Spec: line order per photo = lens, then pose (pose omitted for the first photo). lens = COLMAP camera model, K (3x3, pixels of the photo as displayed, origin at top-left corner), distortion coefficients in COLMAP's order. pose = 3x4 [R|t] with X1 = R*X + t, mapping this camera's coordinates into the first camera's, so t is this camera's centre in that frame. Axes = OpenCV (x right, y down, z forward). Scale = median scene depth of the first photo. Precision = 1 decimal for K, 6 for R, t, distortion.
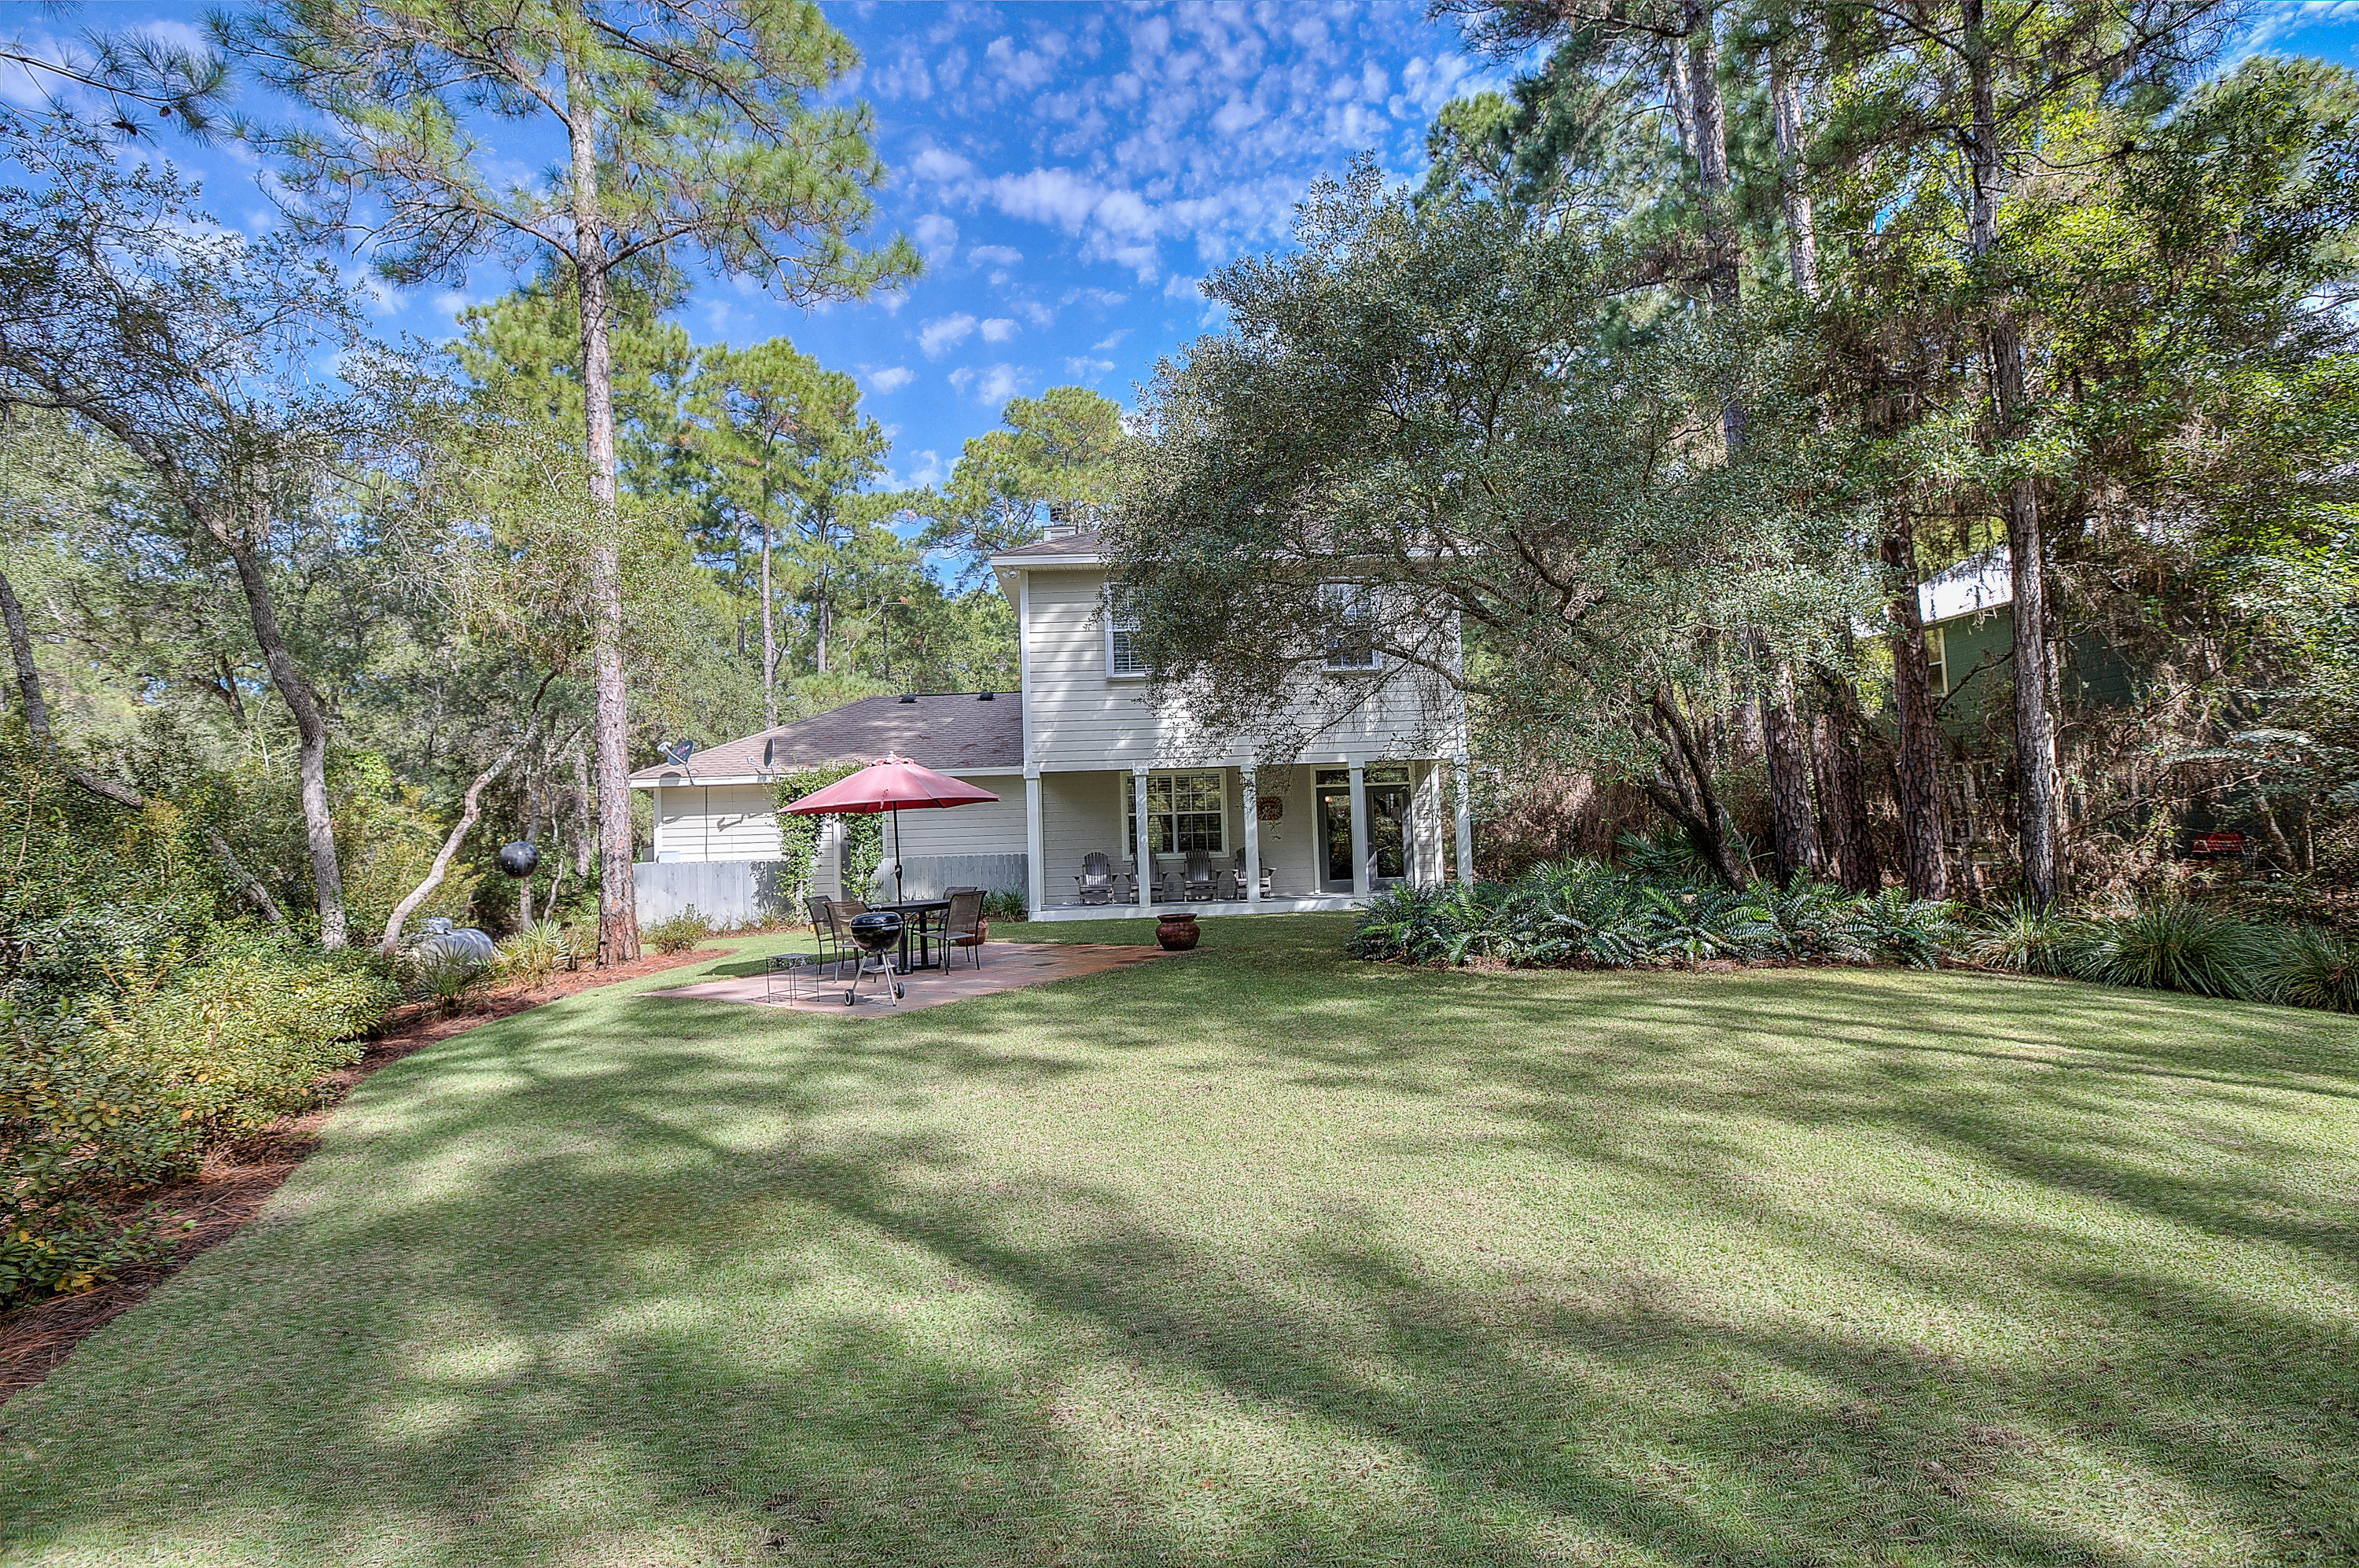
lens RADIAL K [[1073.7, 0, 1175.3], [0, 1073.7, 770.3], [0, 0, 1]] dist [-0.055555, 0.000247]
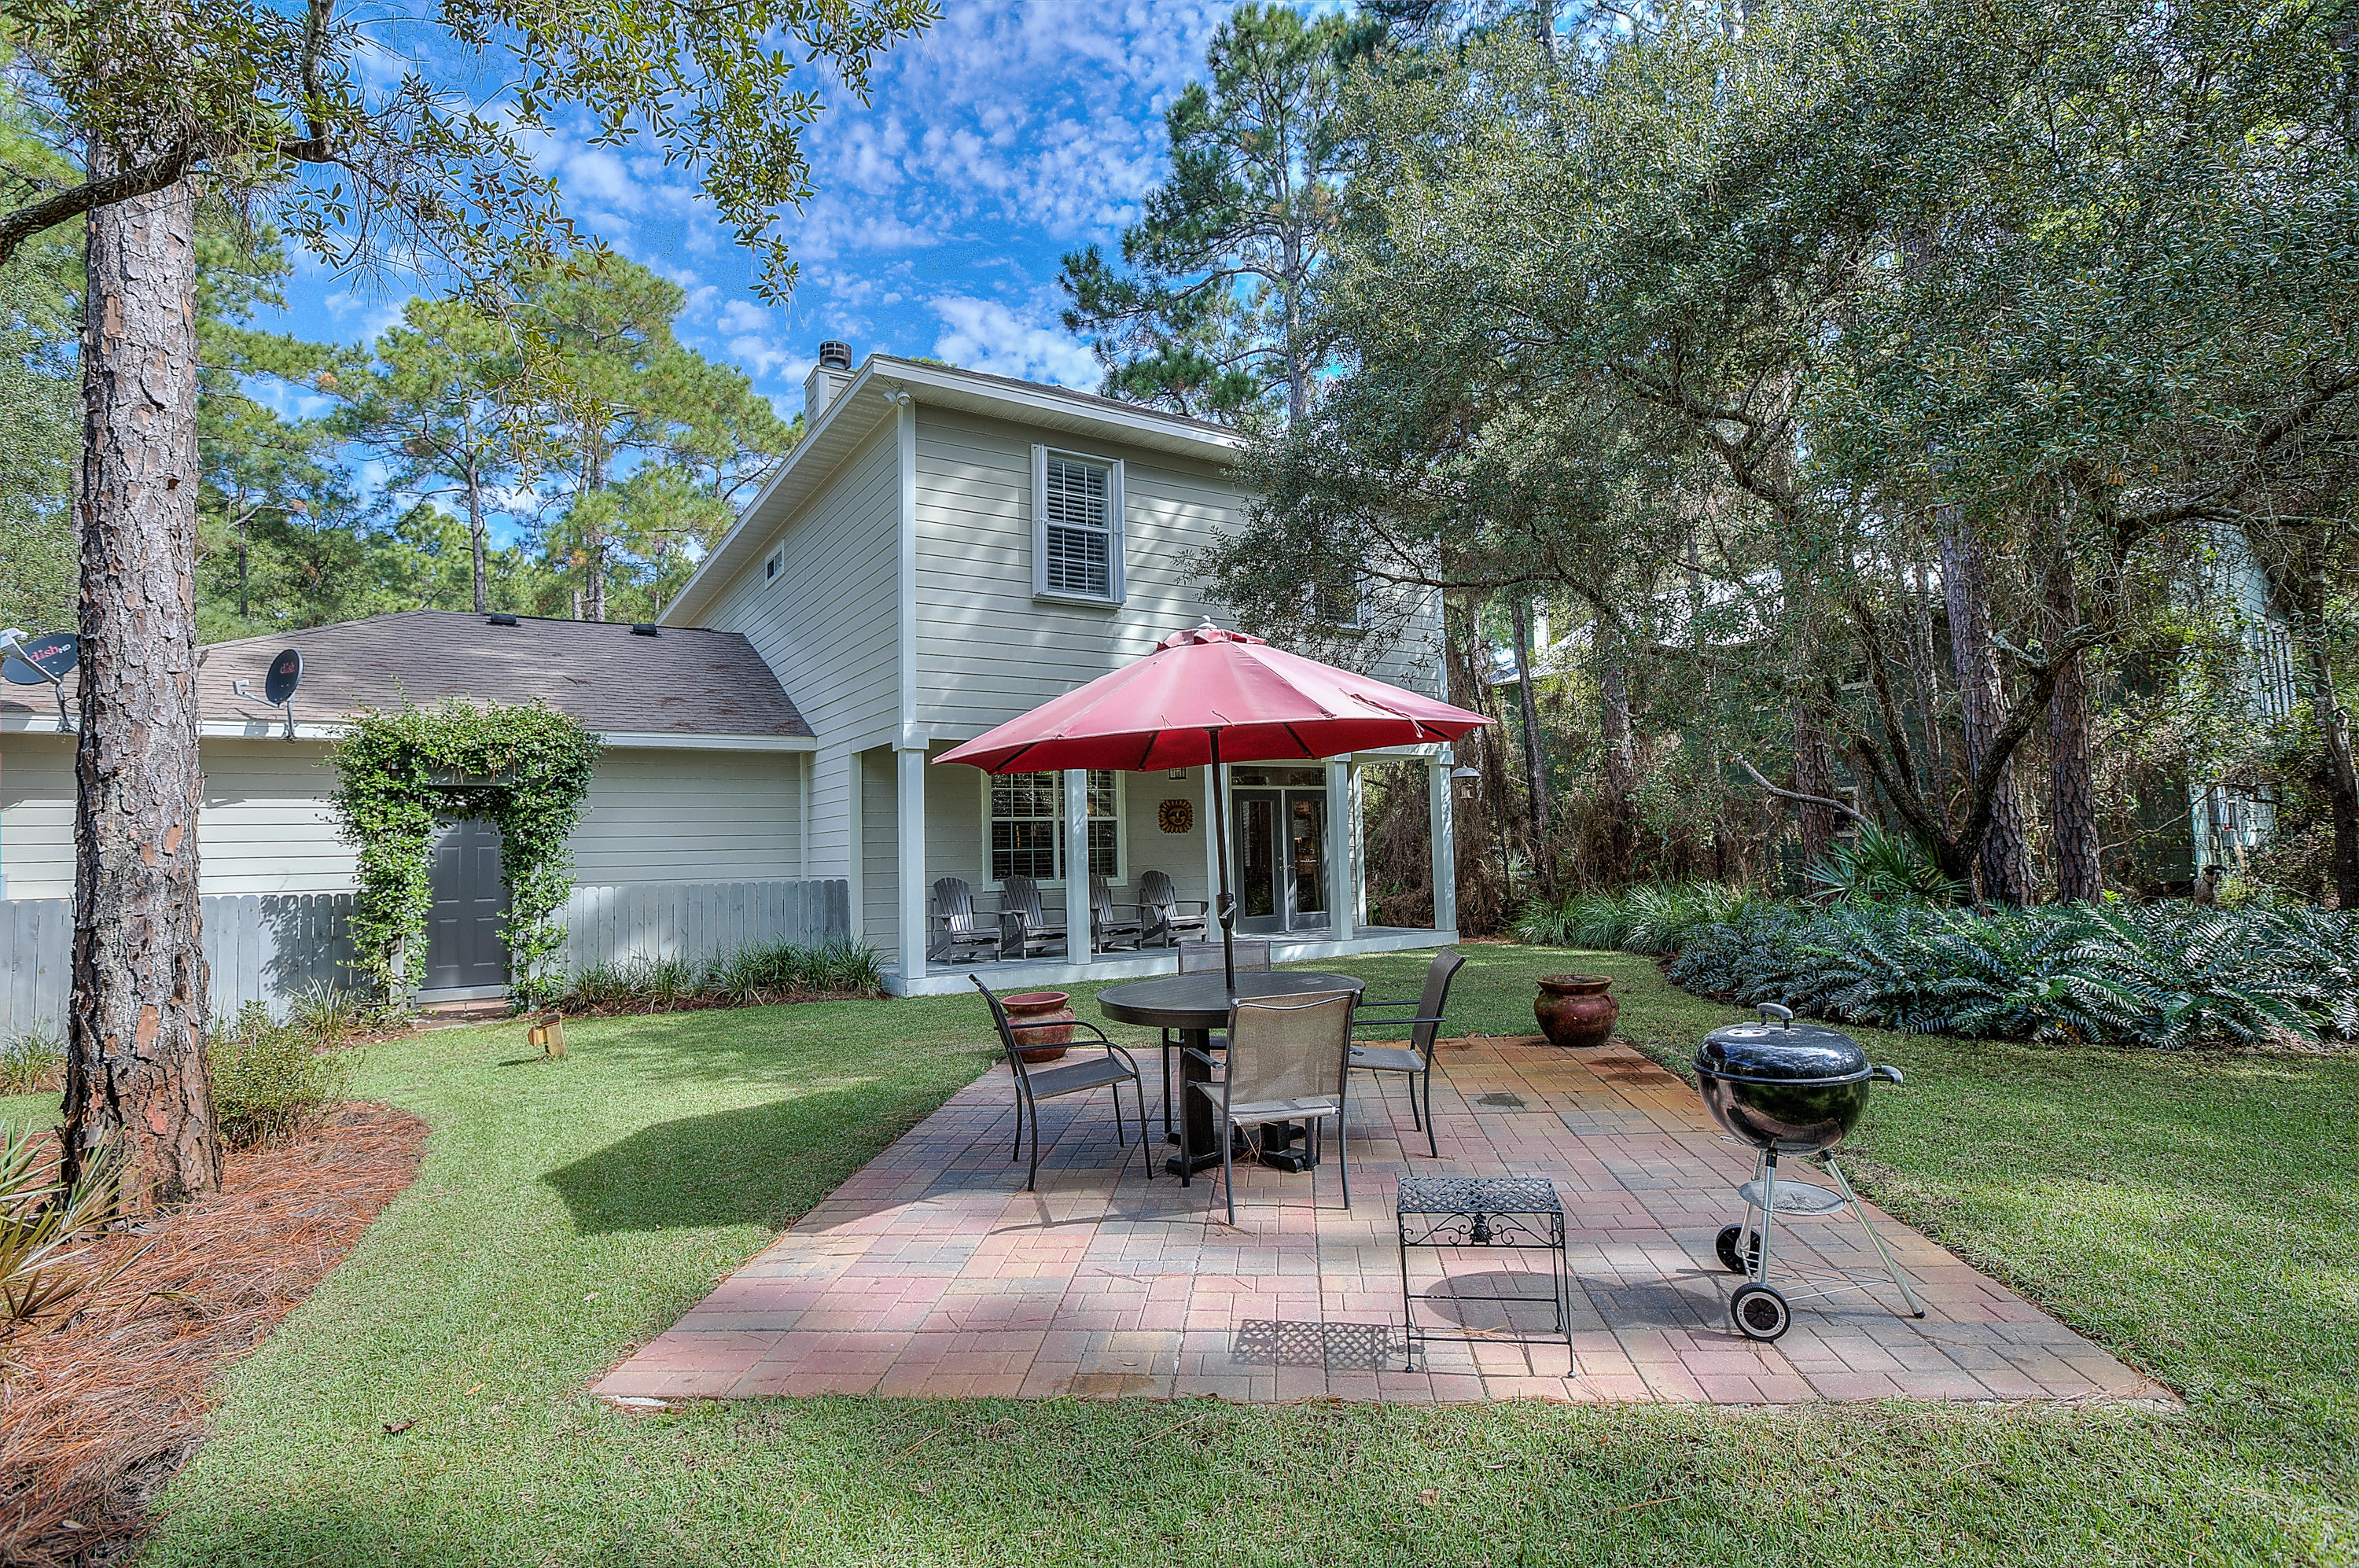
lens RADIAL K [[1100.5, 0, 1179.7], [0, 1100.5, 778.0], [0, 0, 1]] dist [-0.048562, 0.022201]
pose [[0.862033, 0.045159, 0.504837, -0.408409], [-0.033895, 0.998930, -0.031480, 0.048126], [-0.505718, 0.010026, 0.862641, 0.531704]]
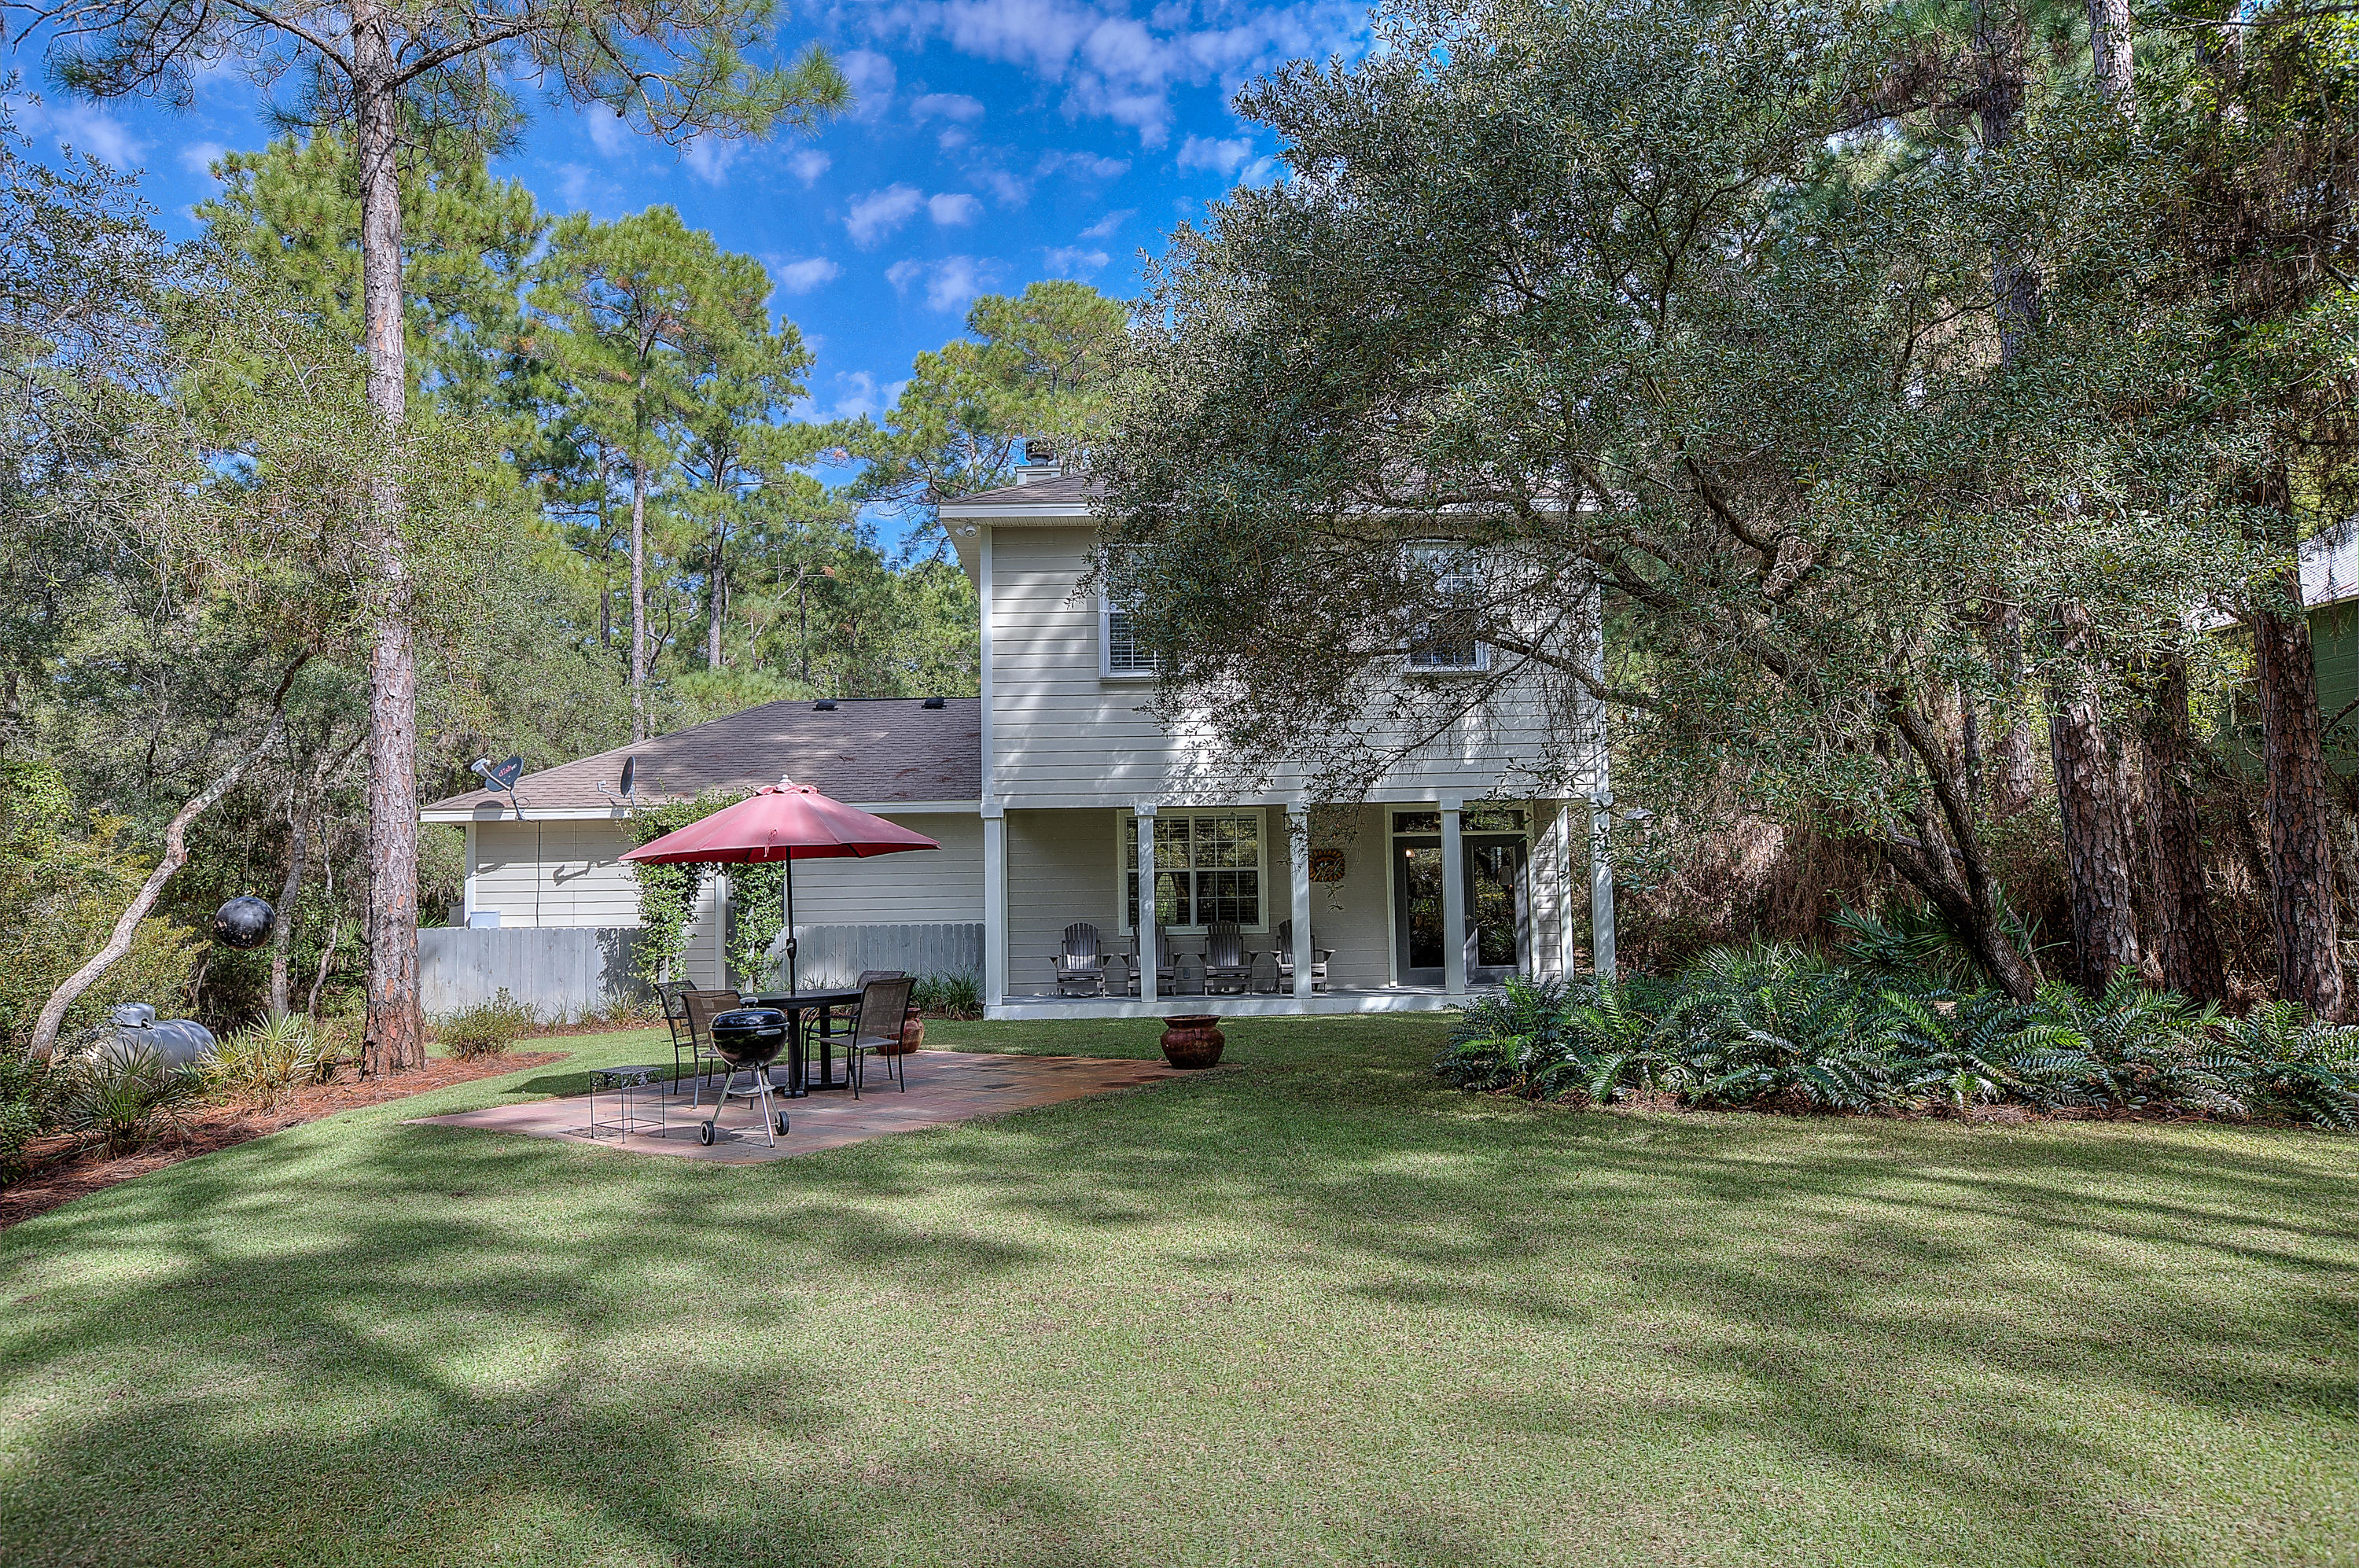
lens RADIAL K [[1458.6, 0, 1164.8], [0, 1458.6, 784.1], [0, 0, 1]] dist [-0.020776, 0.001262]
pose [[0.999615, 0.014386, -0.023736, 0.004091], [-0.014805, 0.999736, -0.017562, 0.000928], [0.023477, 0.017907, 0.999564, 0.046890]]
